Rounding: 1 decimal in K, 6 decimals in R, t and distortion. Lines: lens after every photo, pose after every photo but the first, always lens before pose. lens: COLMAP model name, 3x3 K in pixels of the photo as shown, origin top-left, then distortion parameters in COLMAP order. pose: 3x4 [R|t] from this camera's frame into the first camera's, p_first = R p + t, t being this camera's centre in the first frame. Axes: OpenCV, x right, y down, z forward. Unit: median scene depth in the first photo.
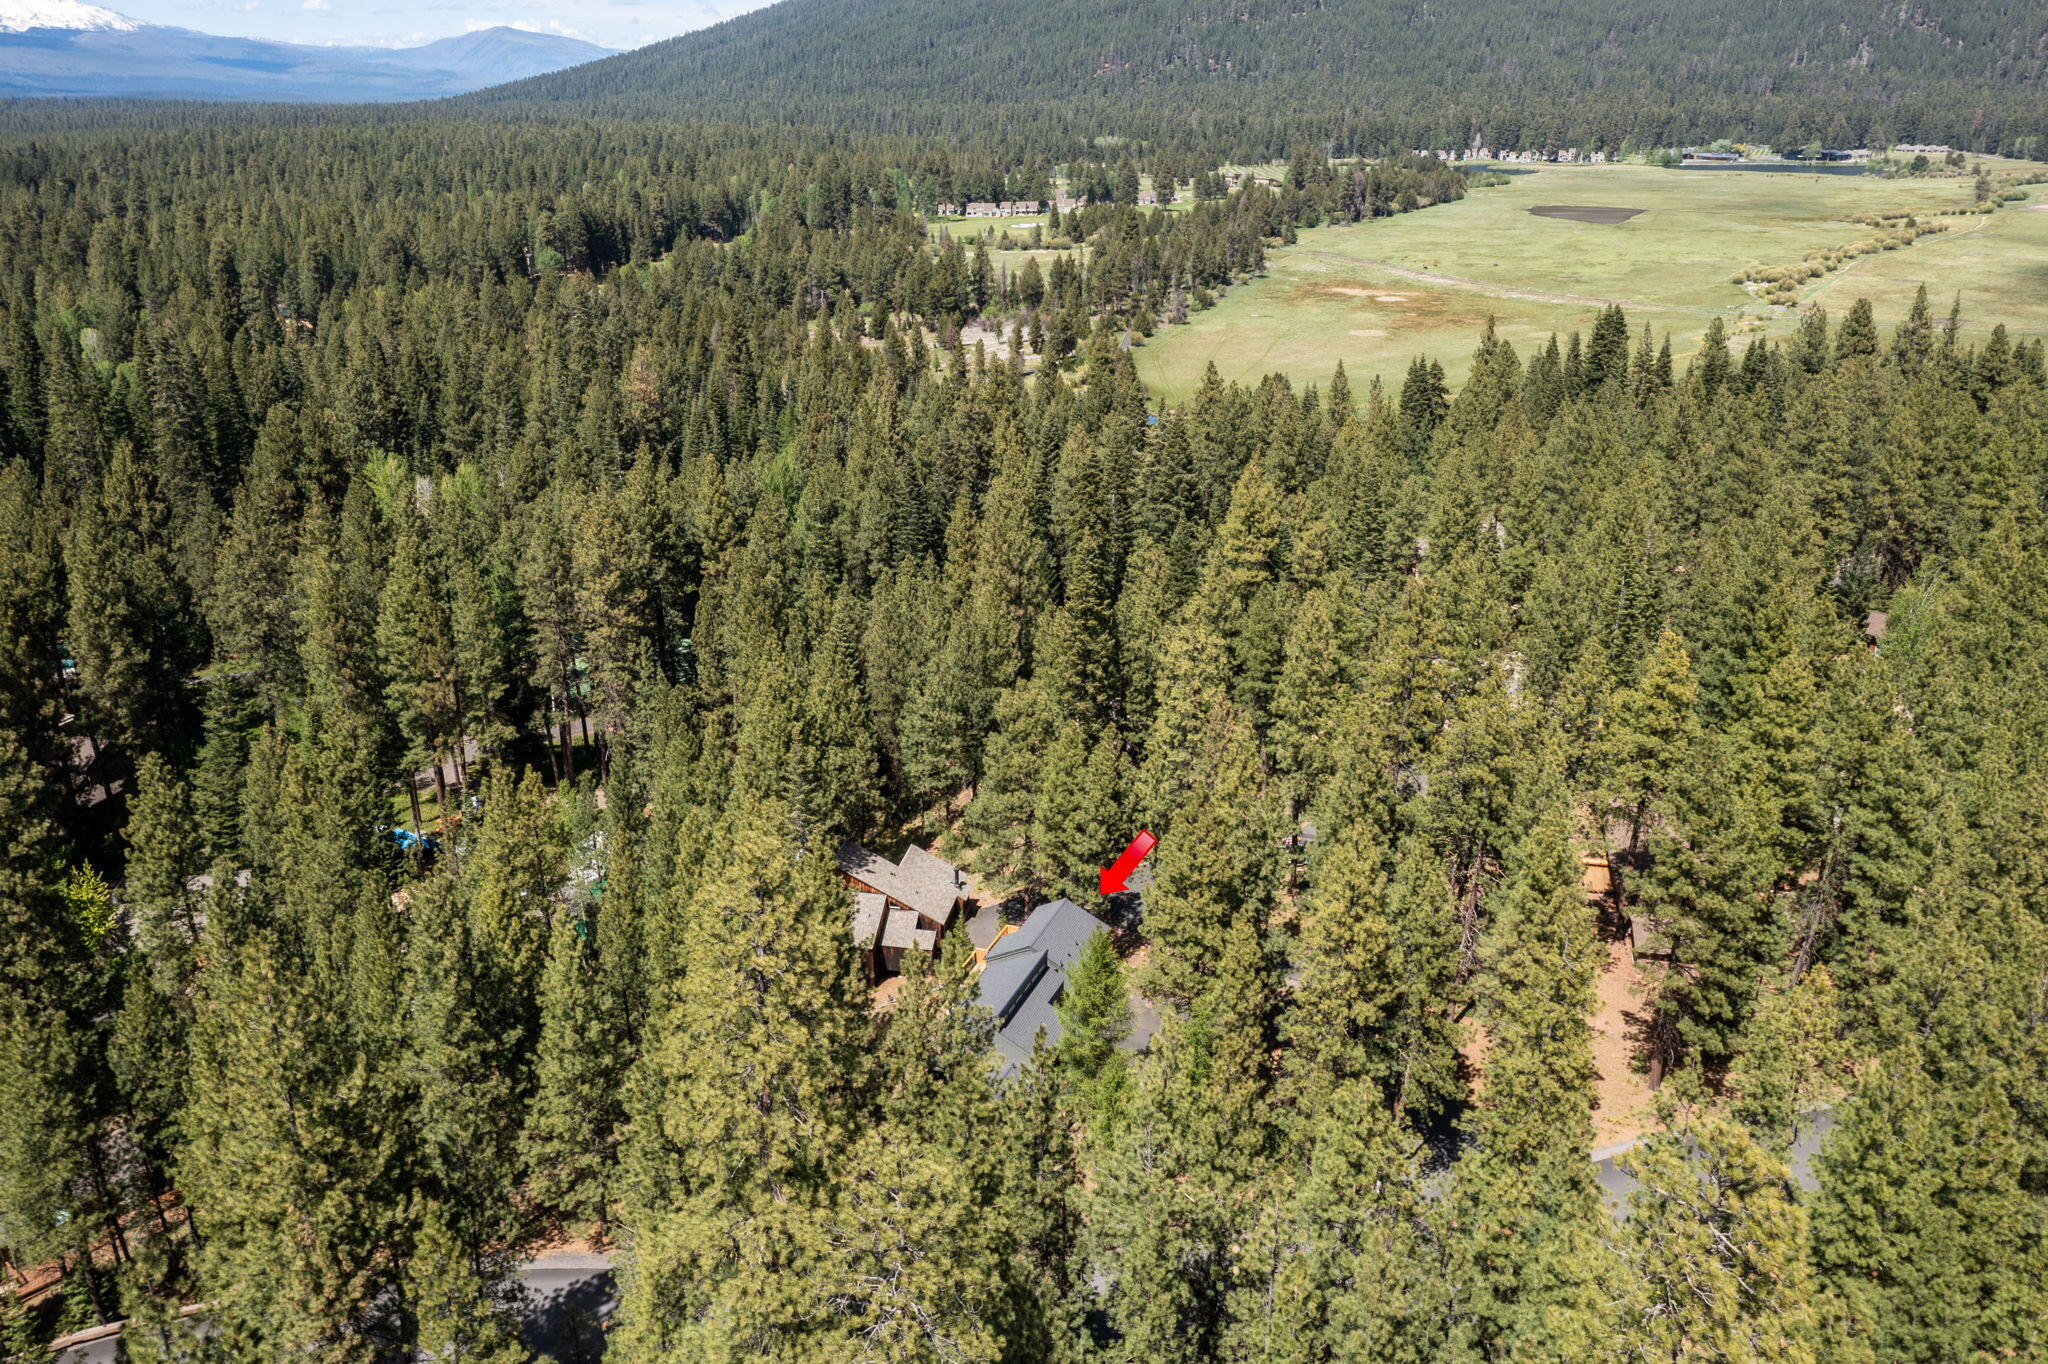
lens RADIAL K [[1636.0, 0, 1021.8], [0, 1636.0, 656.5], [0, 0, 1]] dist [-0.003222, -0.006286]
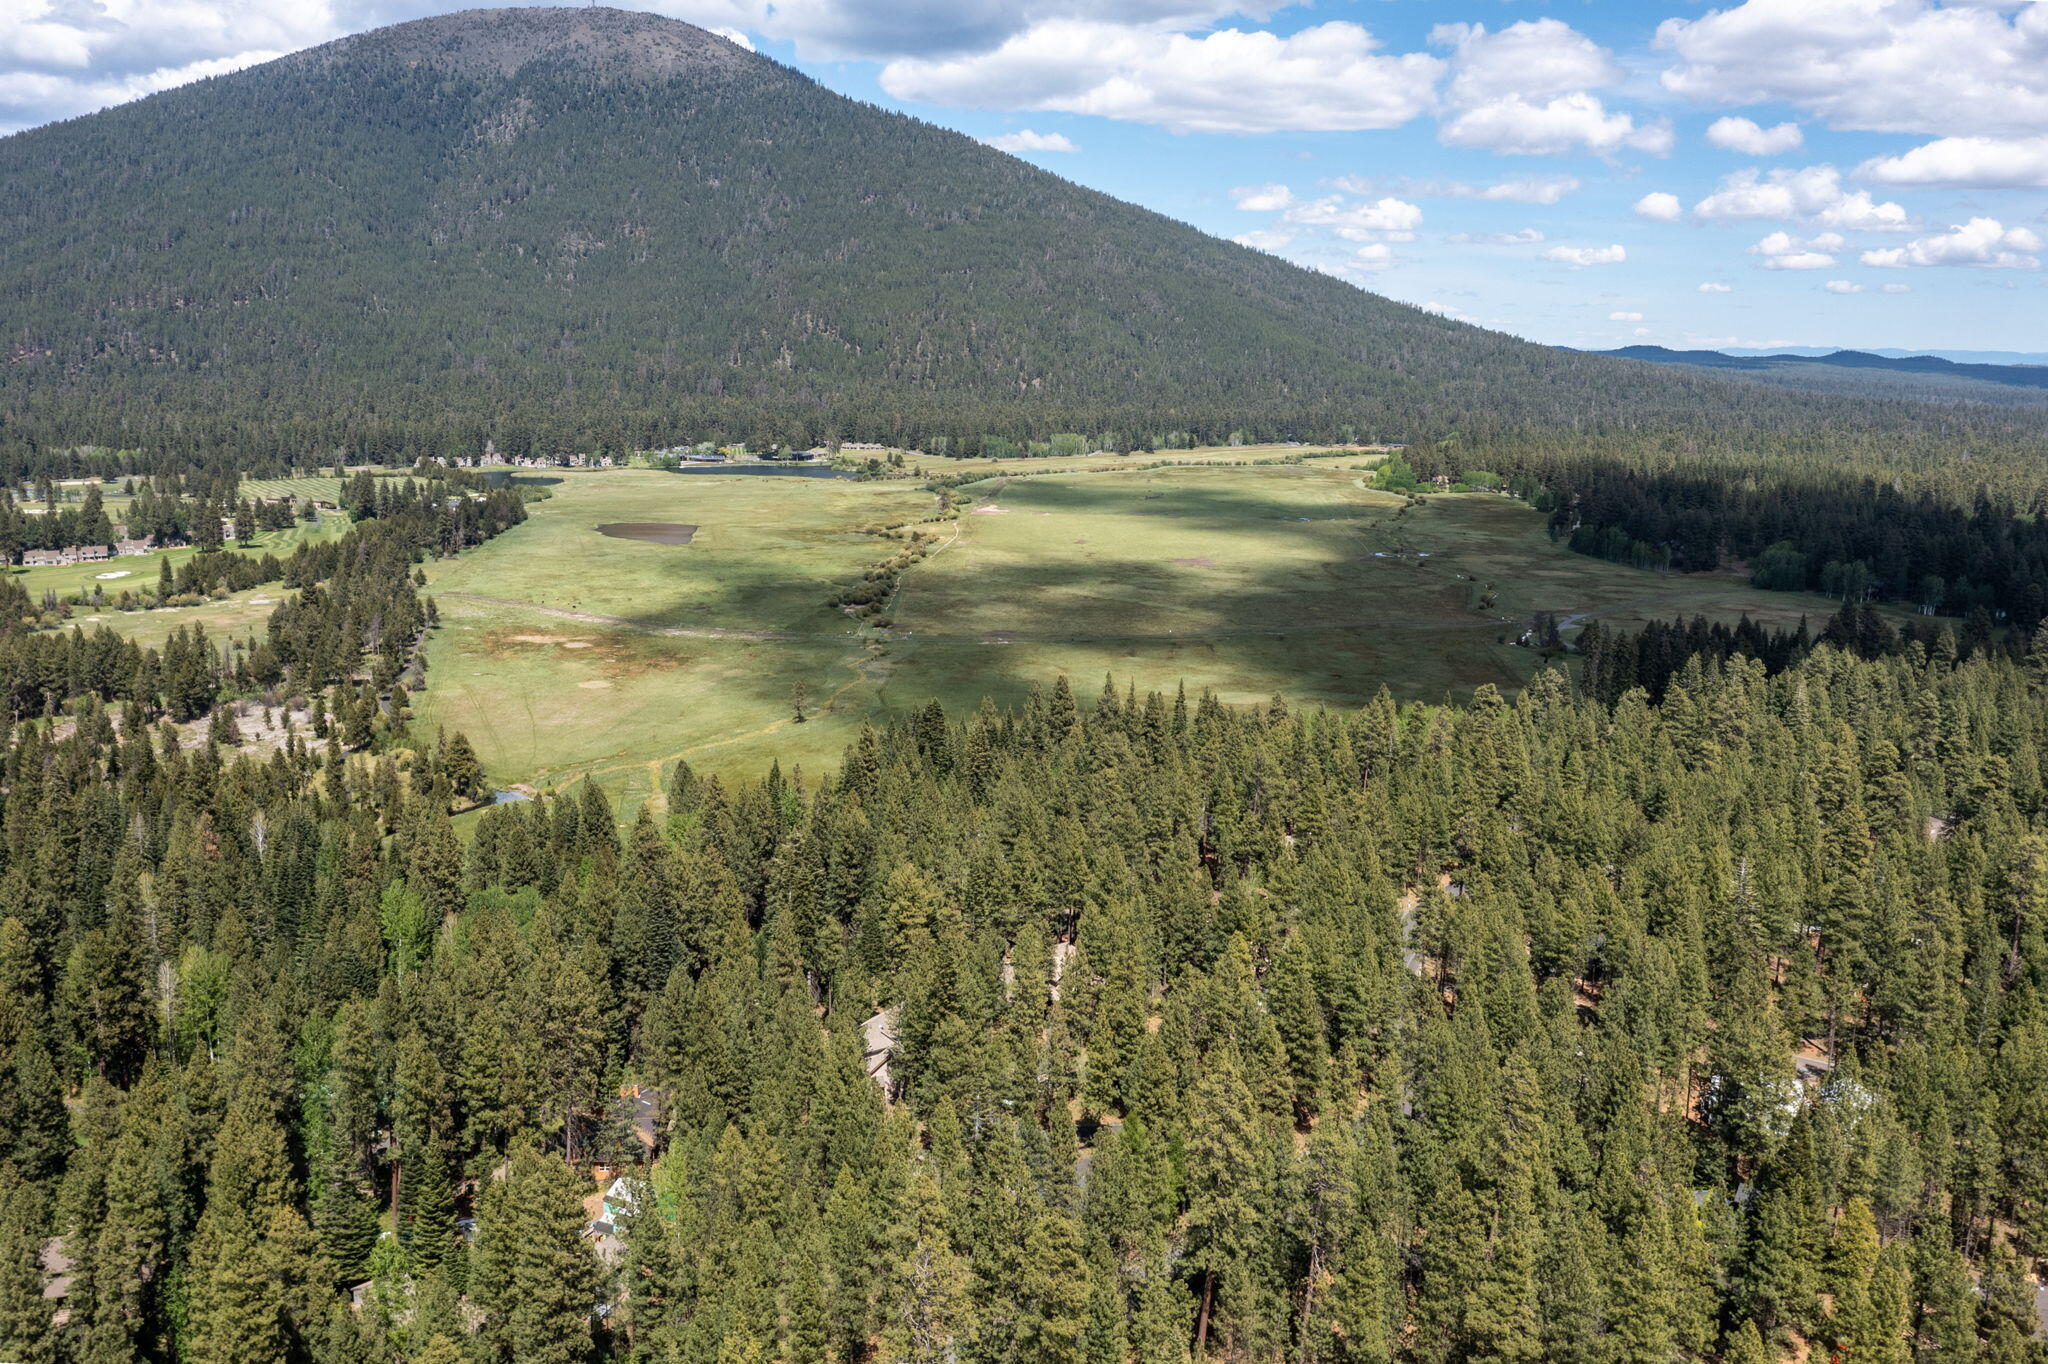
lens RADIAL K [[1720.6, 0, 1024.0], [0, 1720.6, 682.0], [0, 0, 1]] dist [-0.008297, -0.001115]
pose [[0.817500, -0.091323, 0.568643, -0.083911], [0.171431, 0.981179, -0.088880, -0.013955], [-0.549823, 0.170142, 0.817769, -0.059776]]
